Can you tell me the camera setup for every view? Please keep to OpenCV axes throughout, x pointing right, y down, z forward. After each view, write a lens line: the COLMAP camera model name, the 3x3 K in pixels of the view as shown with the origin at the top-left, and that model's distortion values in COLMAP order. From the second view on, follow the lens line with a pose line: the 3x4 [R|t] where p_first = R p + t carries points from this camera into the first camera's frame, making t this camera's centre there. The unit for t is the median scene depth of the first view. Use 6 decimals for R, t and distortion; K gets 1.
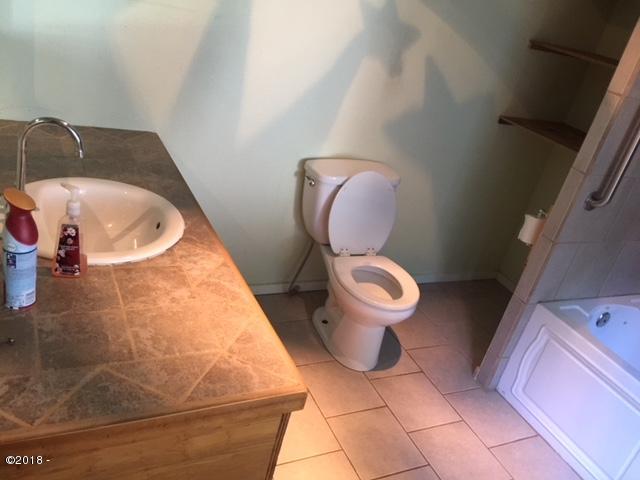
lens RADIAL K [[552.4, 0, 317.5], [0, 552.4, 229.7], [0, 0, 1]] dist [0.078493, -0.108233]
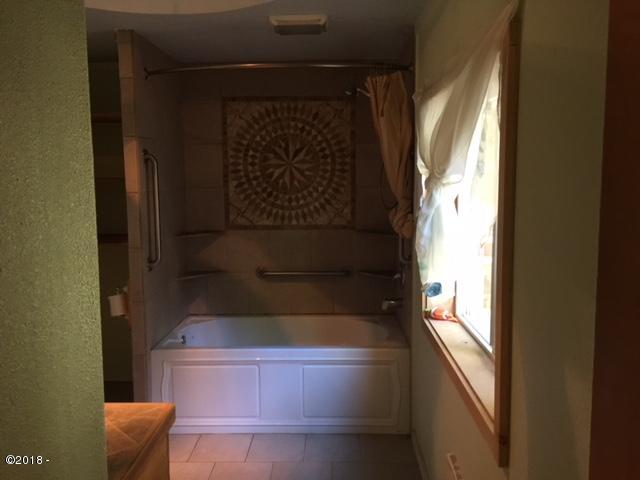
lens RADIAL K [[552.4, 0, 328.1], [0, 552.4, 222.9], [0, 0, 1]] dist [0.078493, -0.108233]
pose [[0.434696, -0.311813, 0.844874, -0.438062], [0.491998, 0.867998, 0.067209, -0.012740], [-0.754306, 0.386461, 0.530726, -0.131071]]
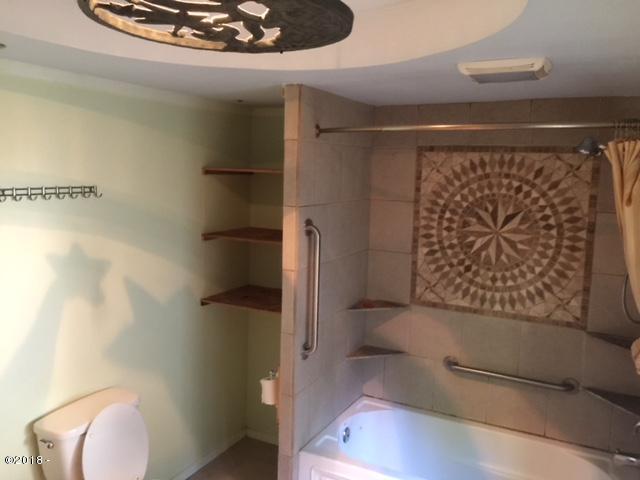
lens RADIAL K [[552.4, 0, 320.0], [0, 552.4, 220.7], [0, 0, 1]] dist [0.078493, -0.108233]
pose [[0.785593, -0.261925, 0.560570, -0.084023], [0.400214, 0.906044, -0.137521, -0.118373], [-0.471881, 0.332384, 0.816608, -0.098866]]
